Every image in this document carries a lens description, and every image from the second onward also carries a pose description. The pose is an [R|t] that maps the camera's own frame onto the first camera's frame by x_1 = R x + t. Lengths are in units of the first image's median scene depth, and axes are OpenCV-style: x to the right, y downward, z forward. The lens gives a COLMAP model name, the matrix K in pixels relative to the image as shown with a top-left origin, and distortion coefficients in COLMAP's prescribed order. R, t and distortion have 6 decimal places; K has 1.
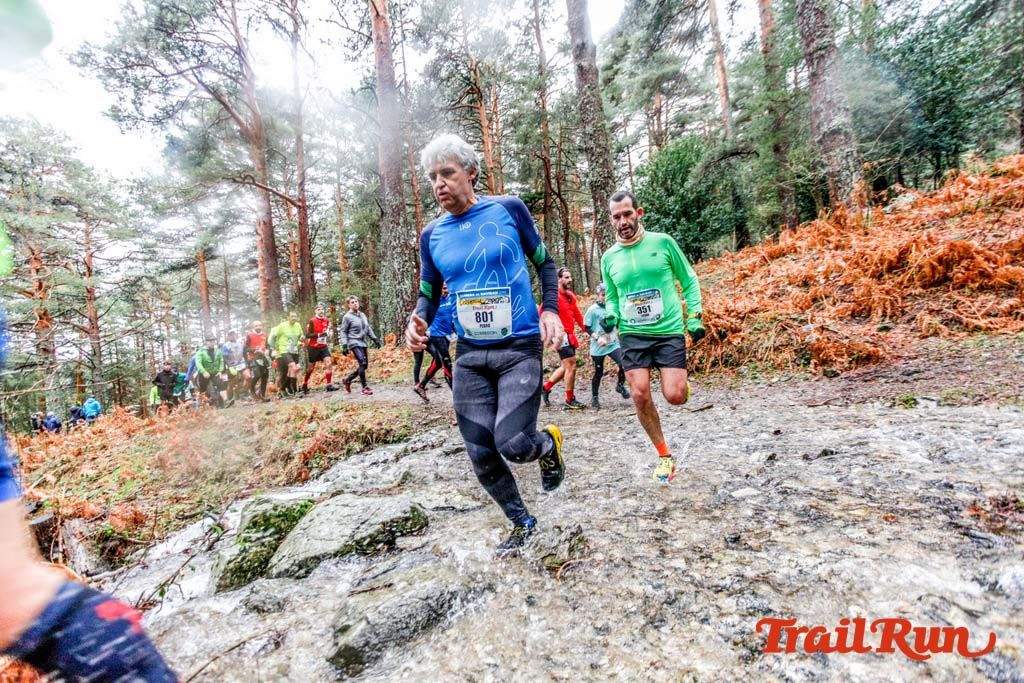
lens RADIAL K [[493.0, 0, 495.8], [0, 493.0, 344.8], [0, 0, 1]] dist [-0.037741, 0.026875]
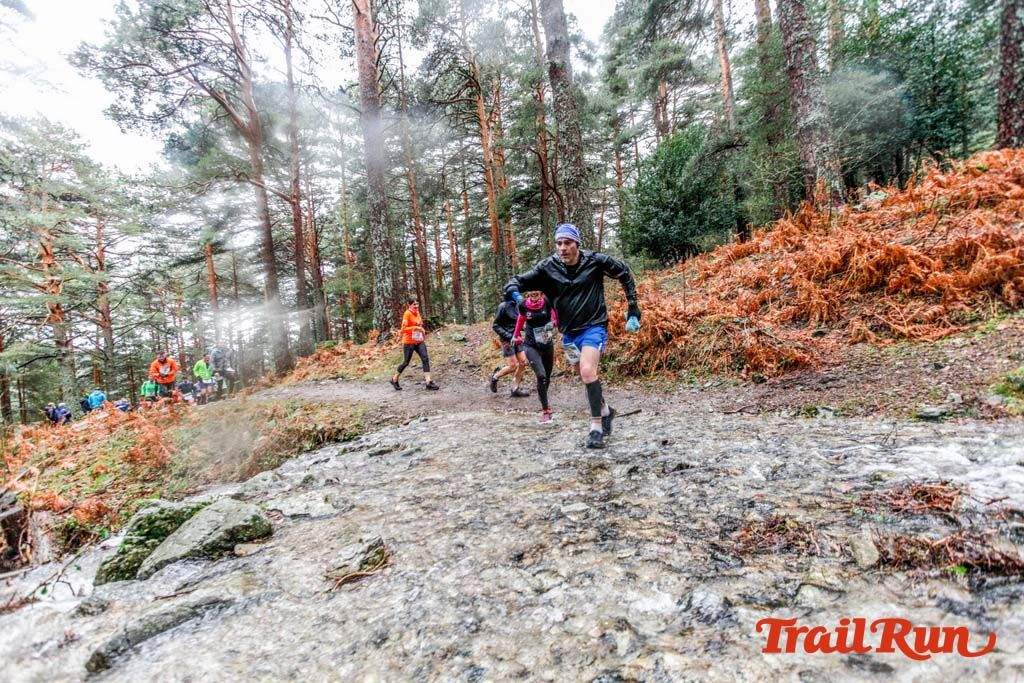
lens RADIAL K [[493.0, 0, 500.3], [0, 493.0, 345.2], [0, 0, 1]] dist [-0.037741, 0.026875]
pose [[0.999523, 0.002566, -0.030765, 0.120573], [-0.001935, 0.999788, 0.020515, -0.019850], [0.030812, -0.020445, 0.999316, -0.012845]]
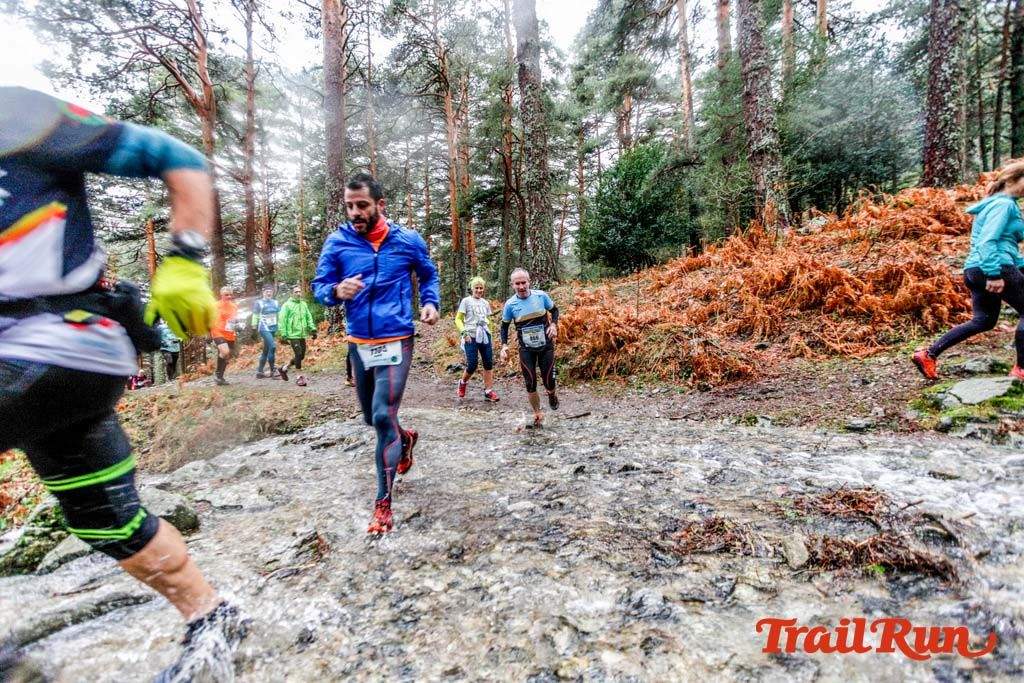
lens RADIAL K [[493.0, 0, 500.4], [0, 493.0, 345.6], [0, 0, 1]] dist [-0.037741, 0.026875]
pose [[0.996622, 0.055037, 0.060961, 0.122035], [-0.056117, 0.998294, 0.016146, -0.014701], [-0.059969, -0.019512, 0.998010, -0.006683]]
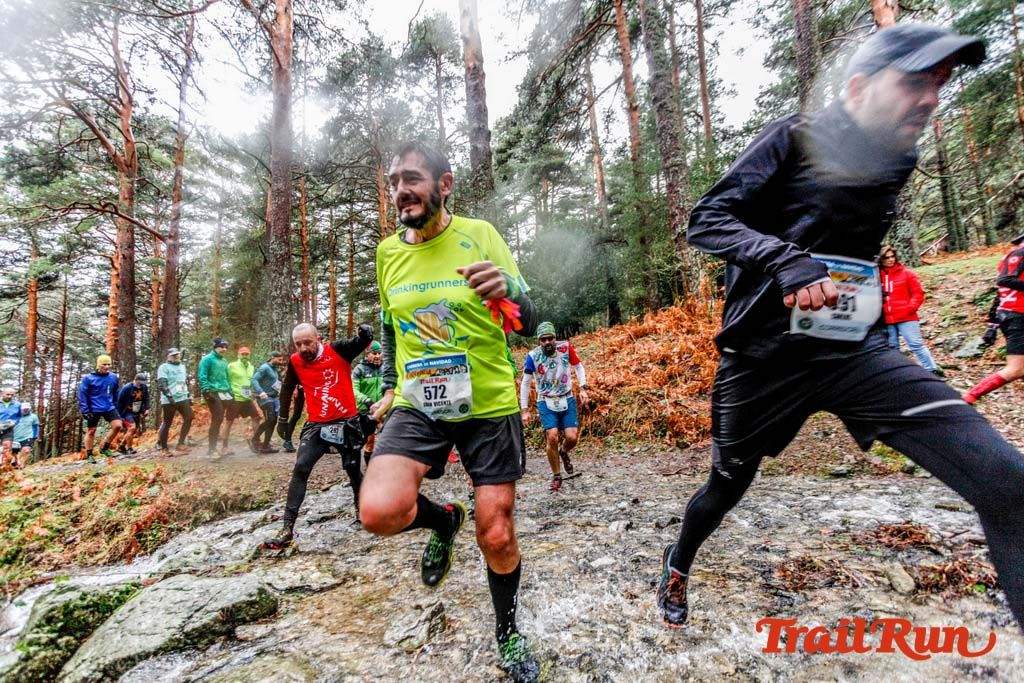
lens RADIAL K [[493.0, 0, 495.4], [0, 493.0, 343.9], [0, 0, 1]] dist [-0.037741, 0.026875]
pose [[0.972633, 0.067866, 0.222216, 0.006455], [-0.039729, 0.990883, -0.128730, -0.005189], [-0.228926, 0.116379, 0.966462, -0.005207]]
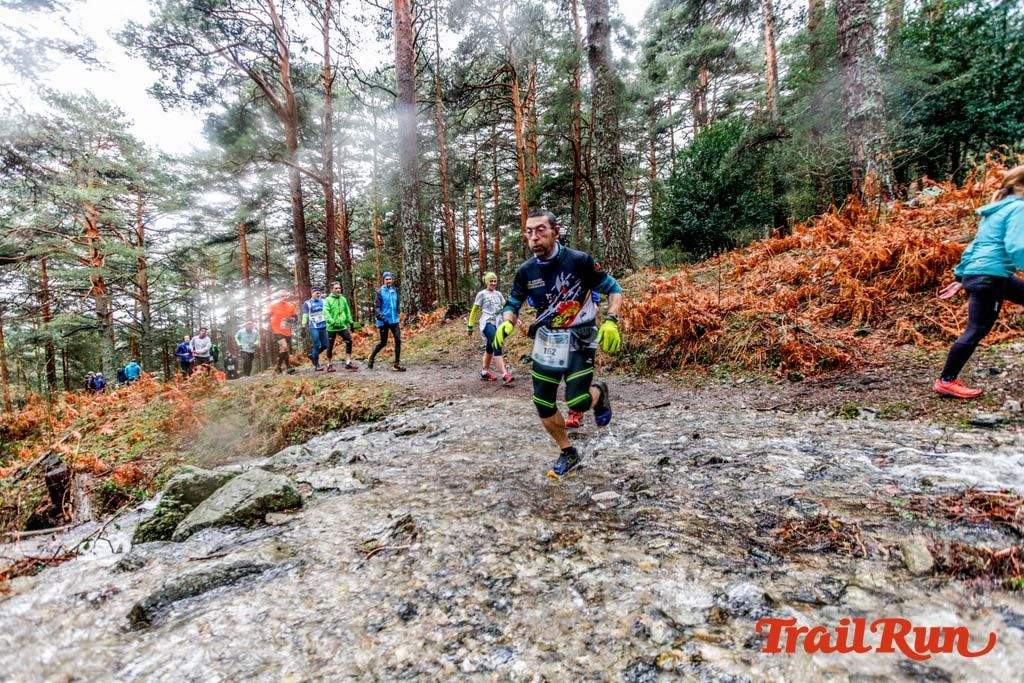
lens RADIAL K [[493.0, 0, 500.0], [0, 493.0, 345.9], [0, 0, 1]] dist [-0.037741, 0.026875]
pose [[0.995930, 0.045212, -0.077976, 0.112895], [-0.041842, 0.998141, 0.044320, -0.014493], [0.079834, -0.040877, 0.995970, -0.008491]]
